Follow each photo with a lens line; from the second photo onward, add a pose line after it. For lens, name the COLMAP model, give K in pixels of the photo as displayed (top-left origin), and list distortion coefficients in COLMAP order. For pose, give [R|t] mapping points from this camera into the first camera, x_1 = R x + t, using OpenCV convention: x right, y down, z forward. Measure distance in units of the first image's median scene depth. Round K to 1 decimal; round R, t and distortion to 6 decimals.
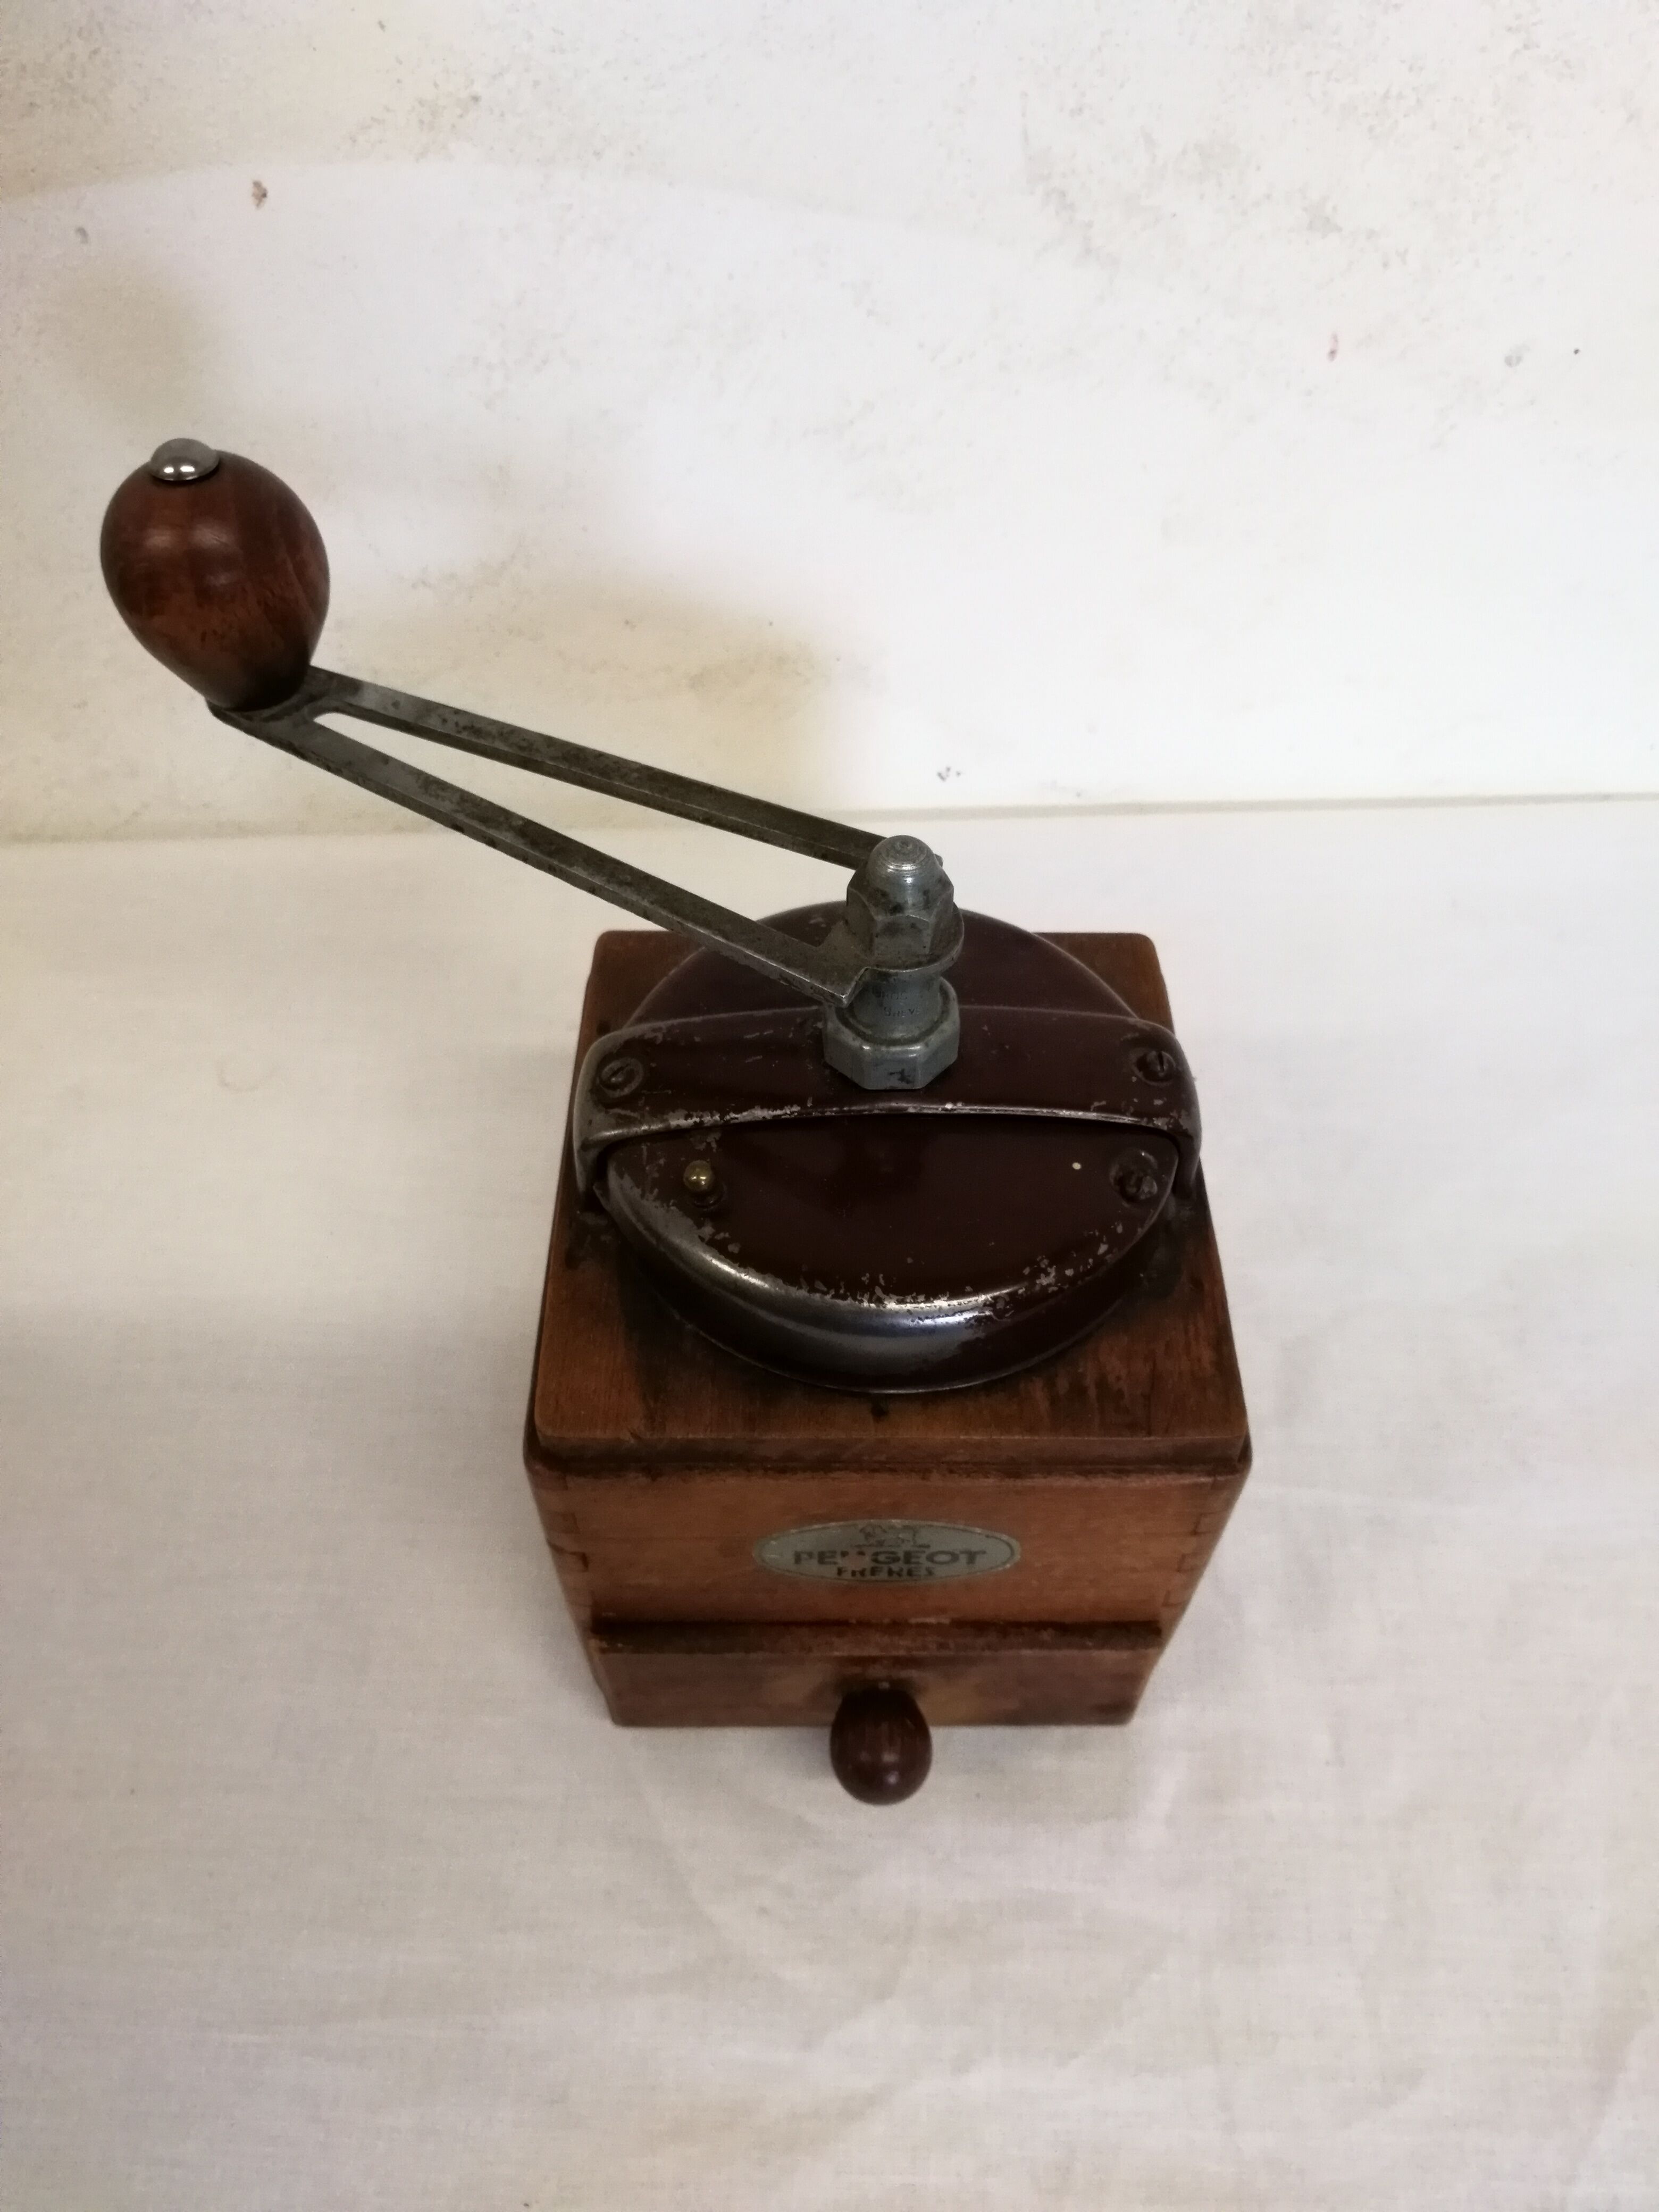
lens RADIAL K [[1569.7, 0, 799.1], [0, 1569.7, 1106.0], [0, 0, 1]] dist [0.006582, -0.006181]
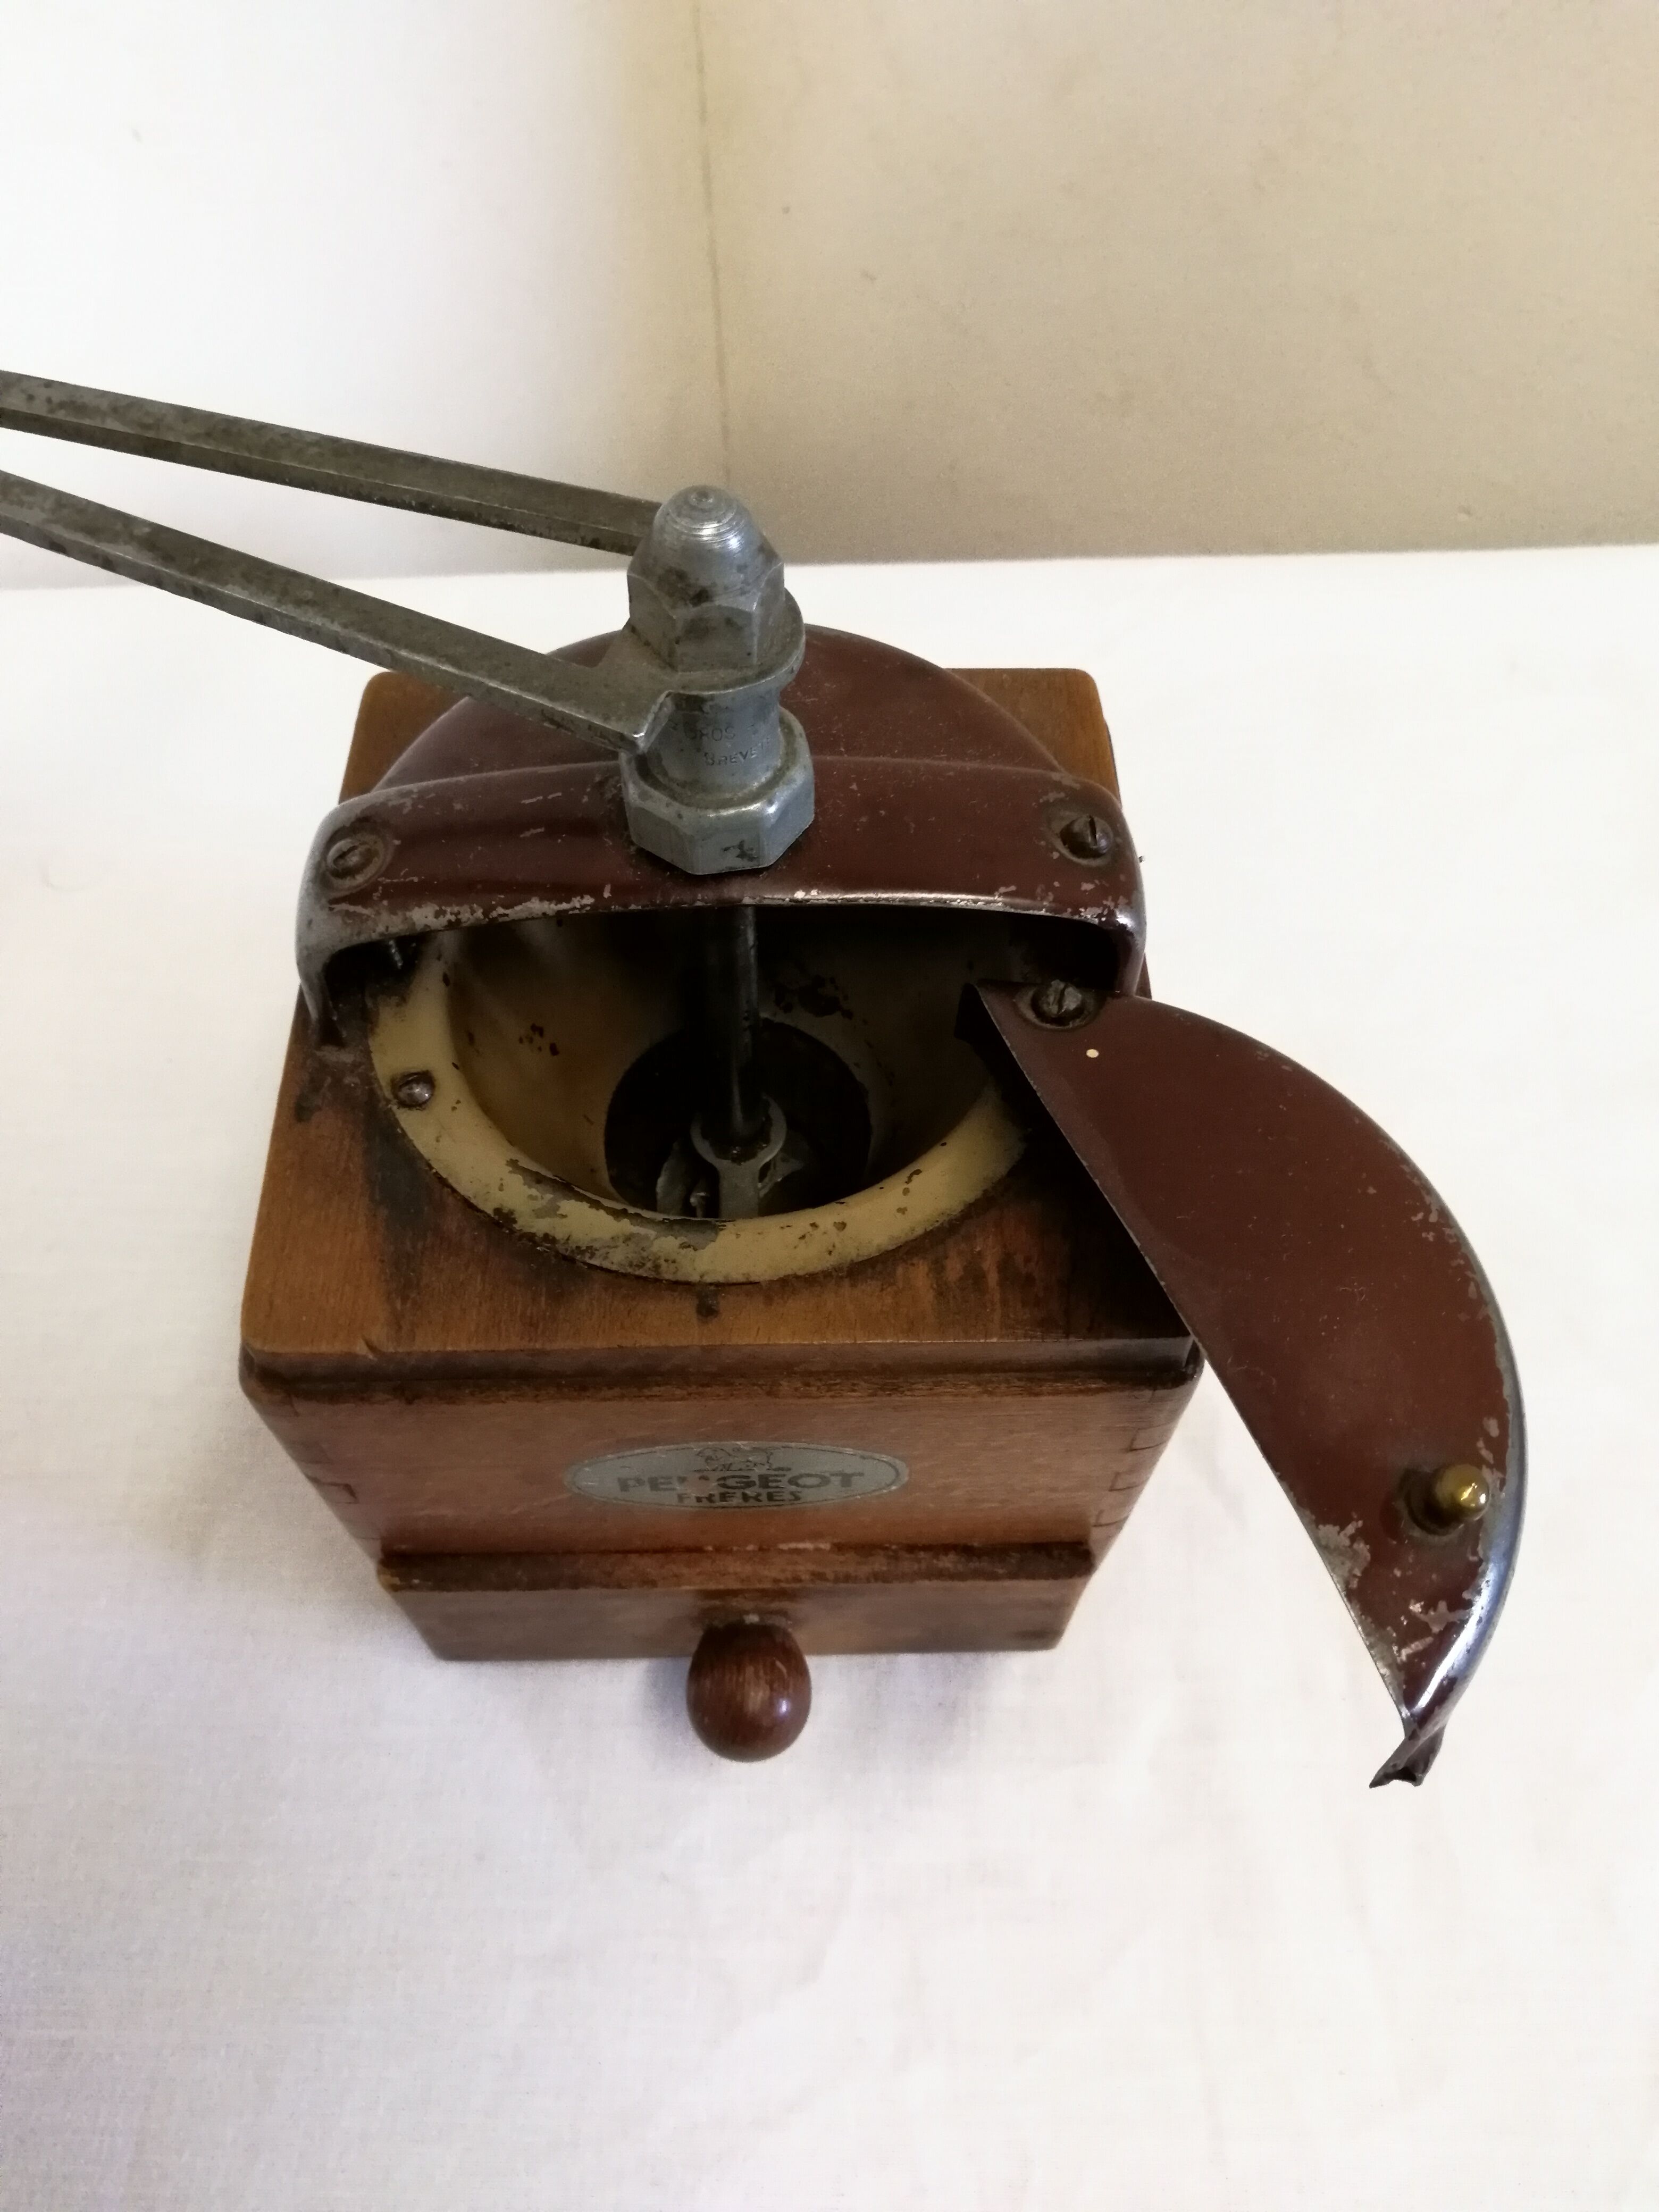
lens RADIAL K [[1571.5, 0, 819.1], [0, 1571.5, 1114.7], [0, 0, 1]] dist [0.026270, -0.092242]
pose [[0.999541, -0.015036, 0.026291, 0.079099], [0.011609, 0.991969, 0.125945, 0.009115], [-0.027974, -0.125582, 0.991689, 0.250008]]
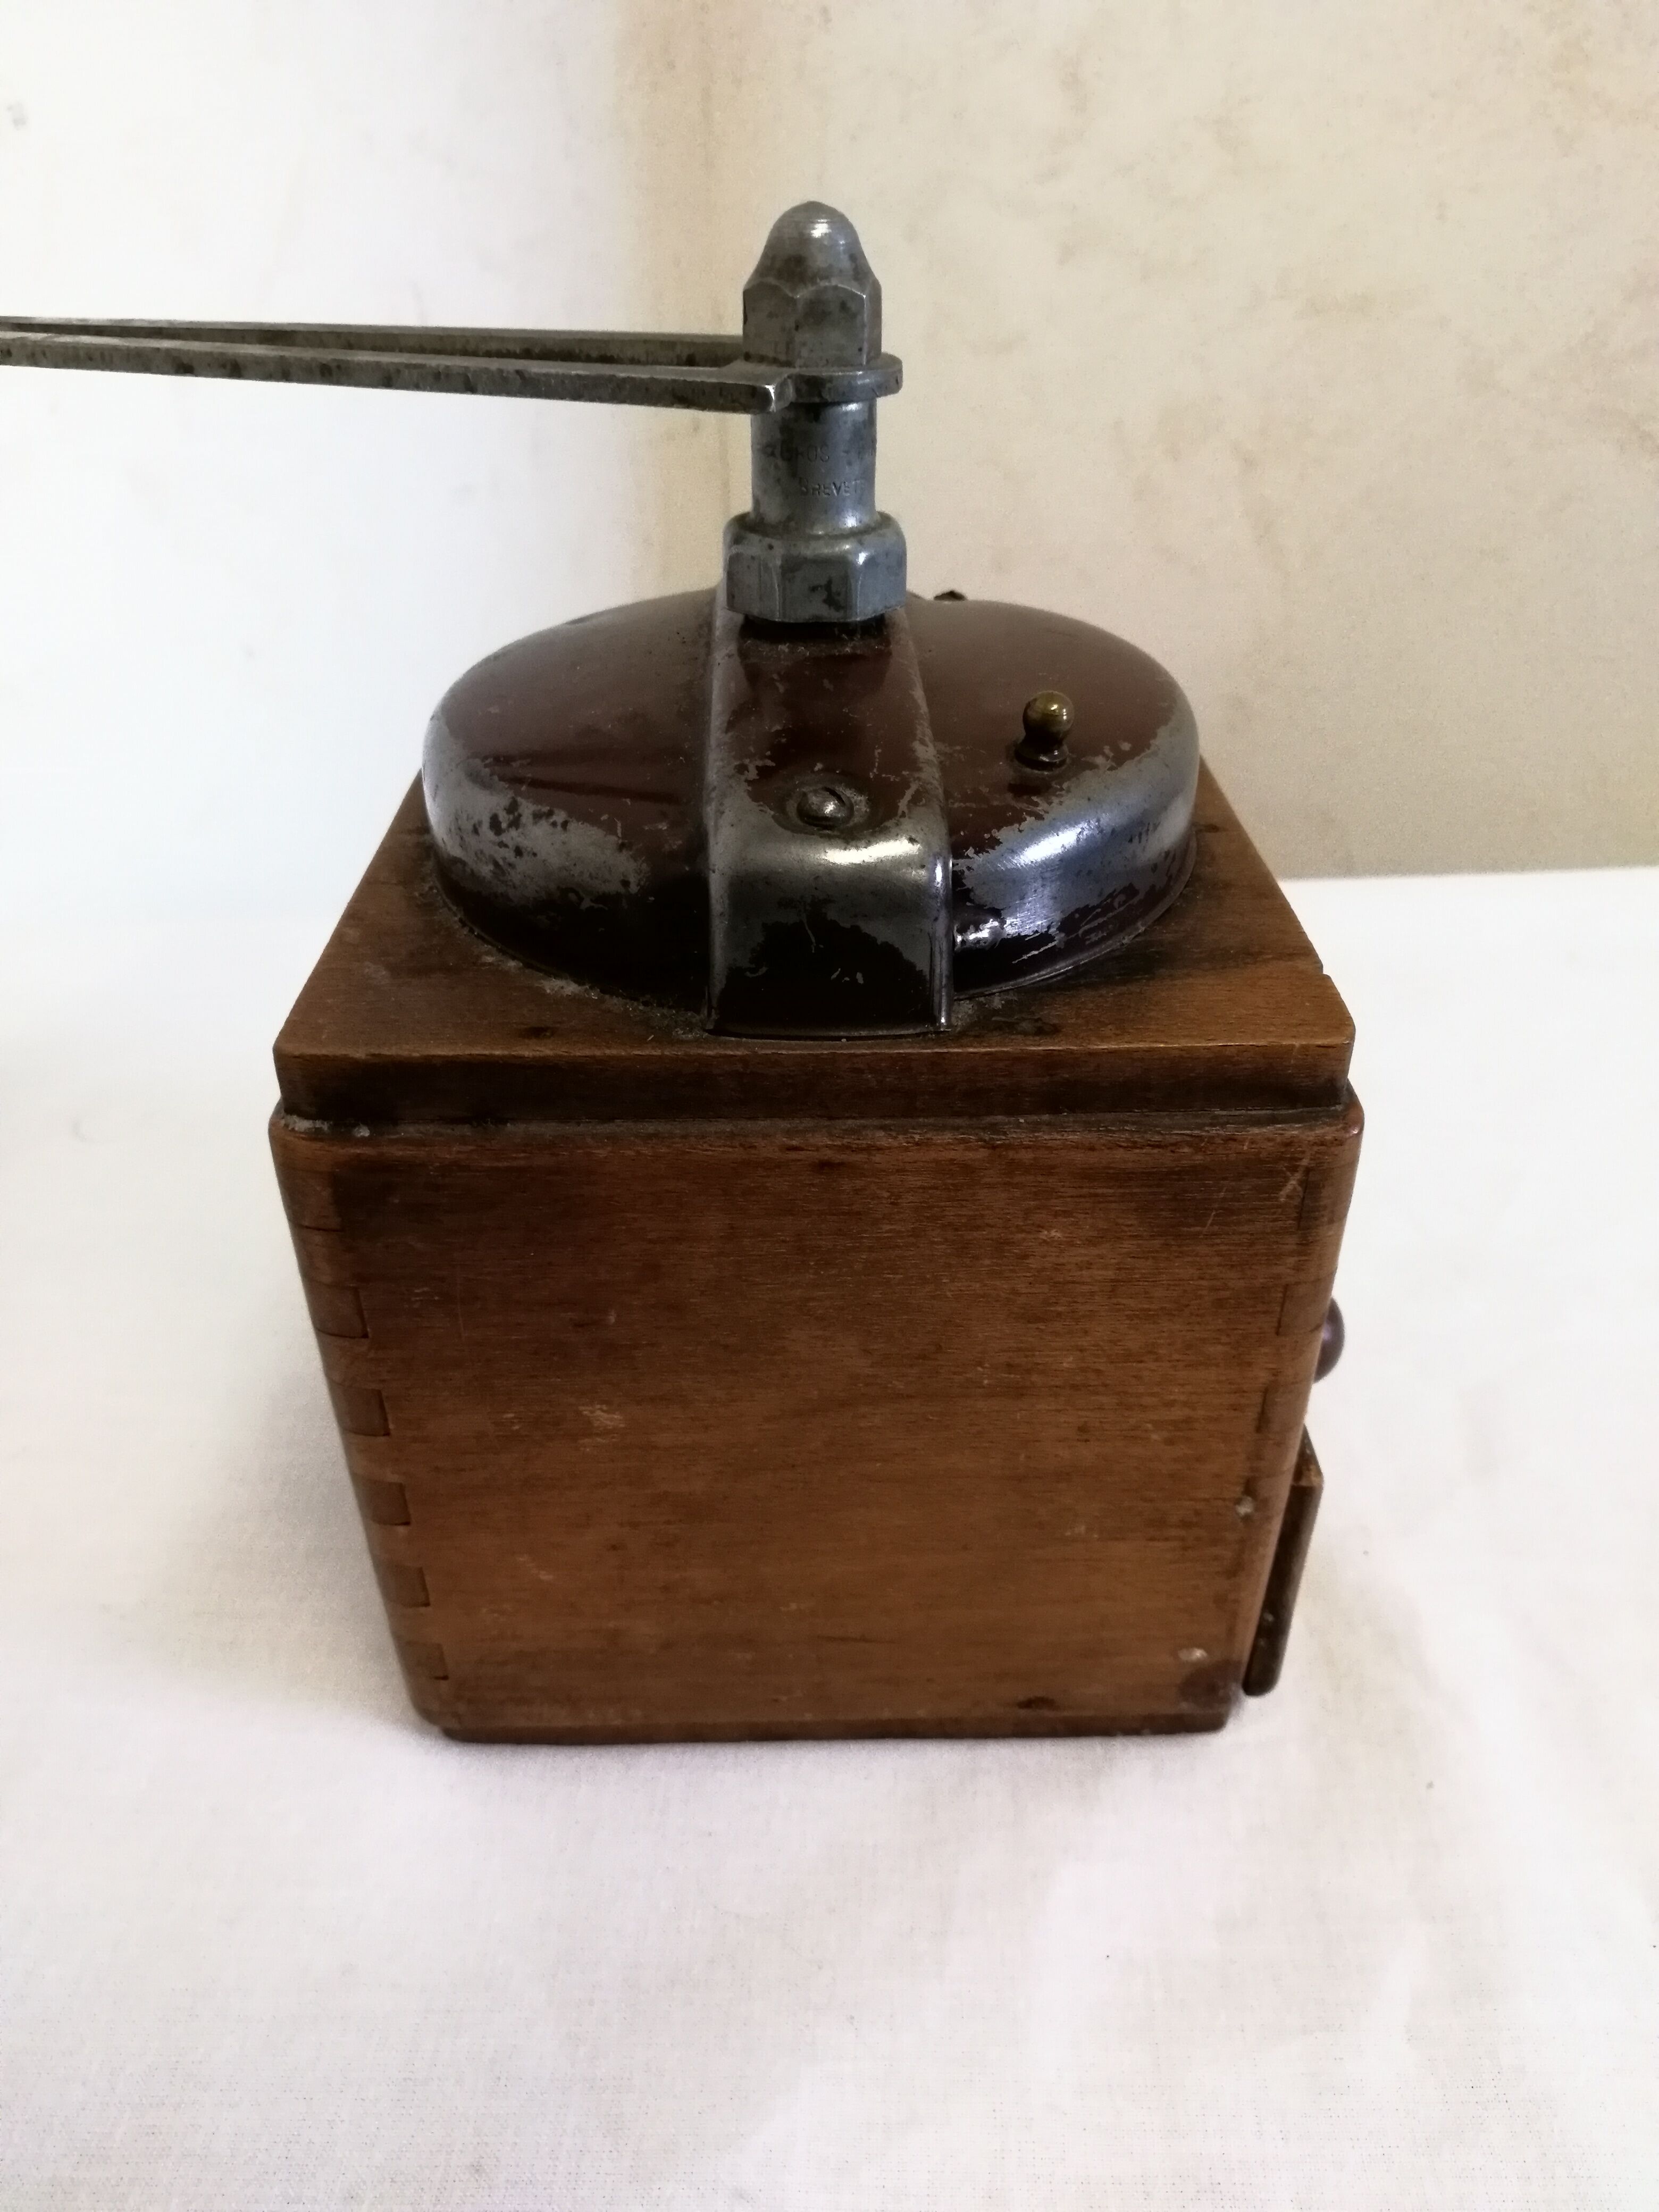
lens RADIAL K [[1590.7, 0, 797.9], [0, 1590.7, 1060.3], [0, 0, 1]] dist [-0.001833, 0.002004]
pose [[0.999991, 0.001182, 0.004147, 0.045111], [0.000123, 0.953499, -0.301395, 0.379436], [-0.004310, 0.301393, 0.953490, 0.331024]]
